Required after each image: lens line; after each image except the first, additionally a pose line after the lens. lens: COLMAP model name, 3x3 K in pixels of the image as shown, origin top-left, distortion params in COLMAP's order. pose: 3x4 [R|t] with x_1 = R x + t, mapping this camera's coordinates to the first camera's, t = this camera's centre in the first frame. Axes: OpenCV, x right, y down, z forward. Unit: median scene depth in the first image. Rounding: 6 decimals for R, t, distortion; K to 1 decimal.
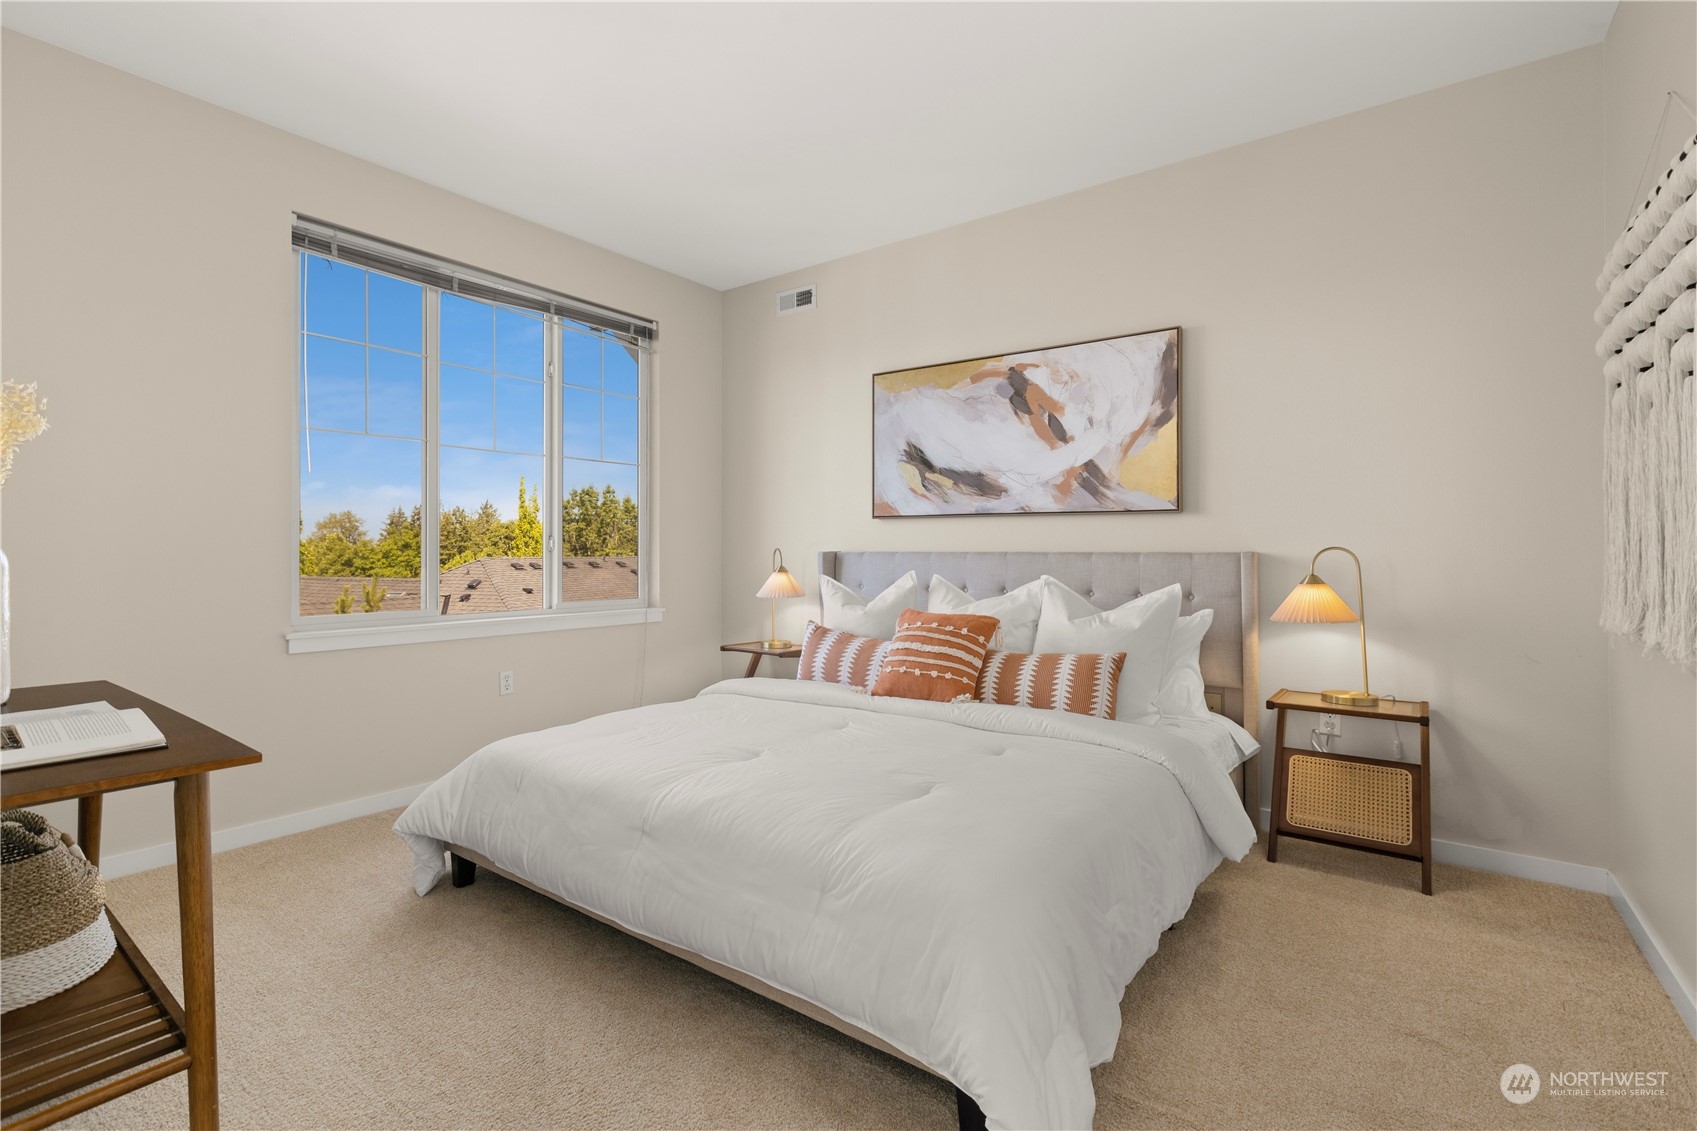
lens RADIAL K [[773.2, 0, 841.8], [0, 773.2, 549.0], [0, 0, 1]] dist [-0.000923, -0.000294]
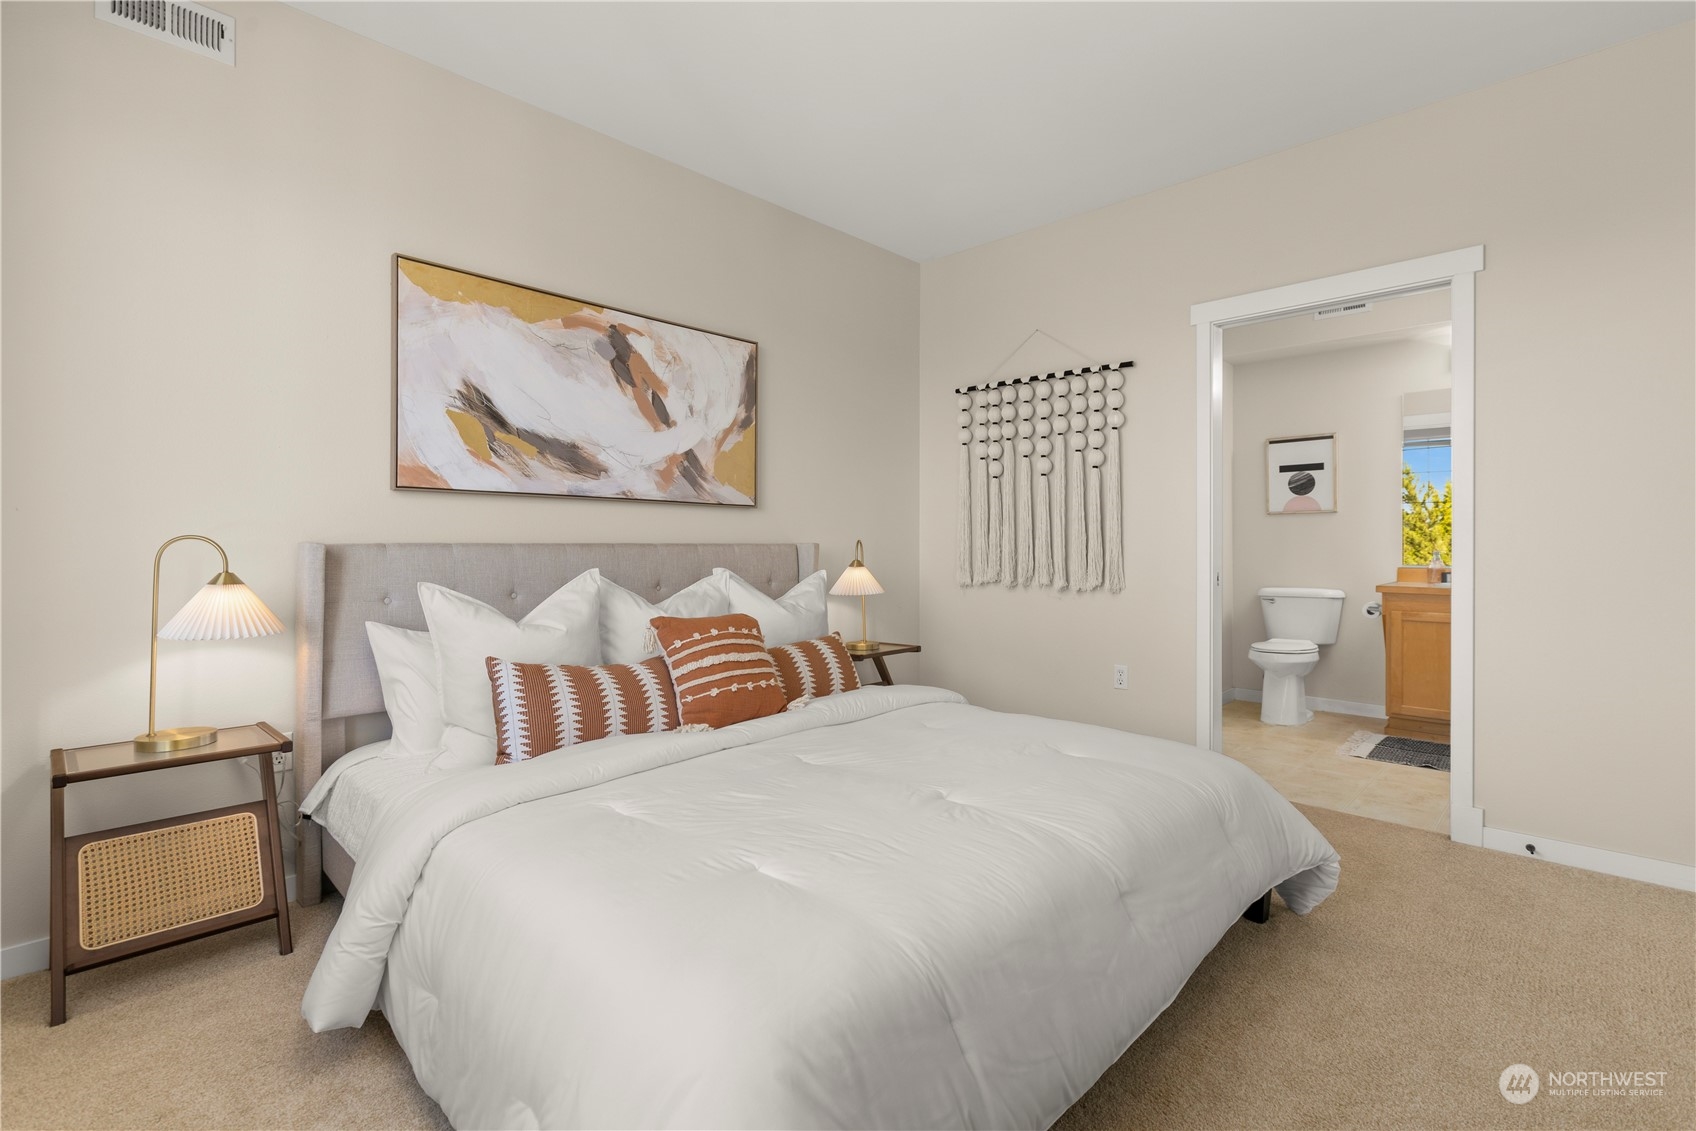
lens RADIAL K [[772.8, 0, 839.7], [0, 772.8, 550.8], [0, 0, 1]] dist [-0.000923, -0.000294]
pose [[0.146103, -0.010382, 0.989215, -0.591682], [-0.005115, 0.999924, 0.011249, 0.001070], [-0.989256, -0.006703, 0.146038, 0.640223]]
